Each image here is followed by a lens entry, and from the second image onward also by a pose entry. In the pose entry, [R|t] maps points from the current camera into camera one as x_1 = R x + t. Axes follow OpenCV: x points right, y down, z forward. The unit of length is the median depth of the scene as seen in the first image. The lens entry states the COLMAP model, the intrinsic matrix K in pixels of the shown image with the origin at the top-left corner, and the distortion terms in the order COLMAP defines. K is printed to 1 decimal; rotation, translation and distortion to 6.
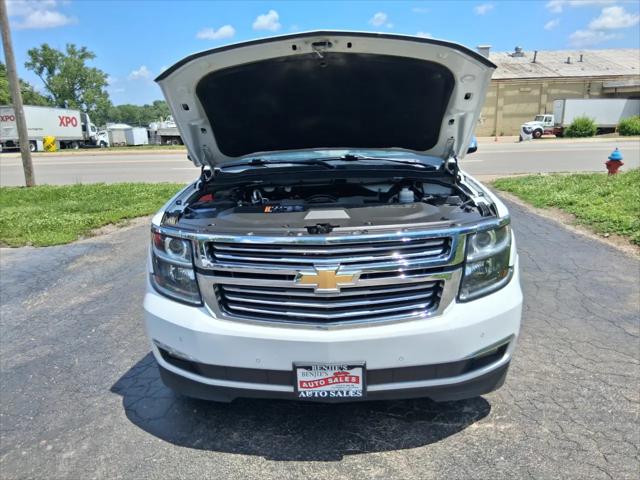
lens RADIAL K [[488.4, 0, 320.0], [0, 488.4, 240.0], [0, 0, 1]] dist [0.084472, -0.146289]
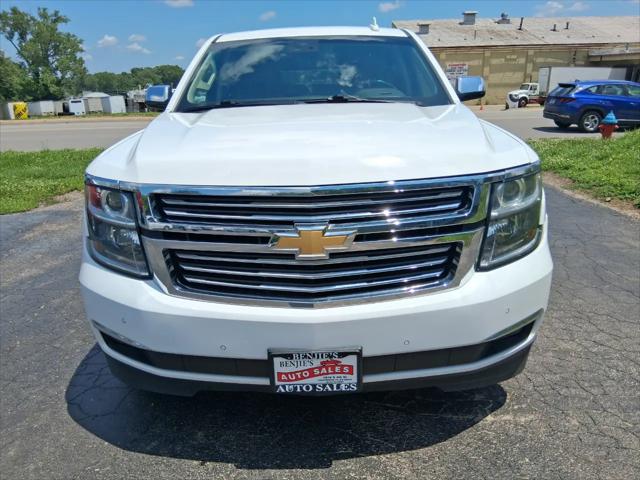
lens RADIAL K [[488.4, 0, 320.0], [0, 488.4, 240.0], [0, 0, 1]] dist [0.084472, -0.146289]
pose [[0.999469, -0.006346, 0.031949, 0.002768], [0.004482, 0.998302, 0.058074, 0.028083], [-0.032263, -0.057900, 0.997801, 0.204733]]
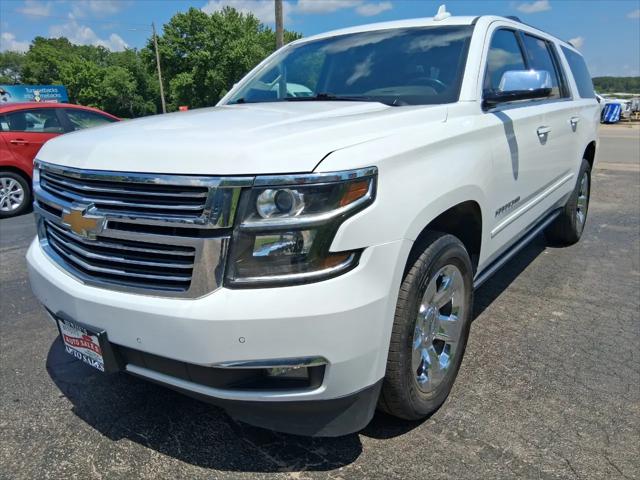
lens RADIAL K [[488.4, 0, 320.0], [0, 488.4, 240.0], [0, 0, 1]] dist [0.084472, -0.146289]
pose [[0.820856, 0.162956, -0.547394, 0.697243], [-0.138892, 0.986616, 0.085432, -0.013983], [0.553990, 0.005901, 0.832503, 0.458367]]
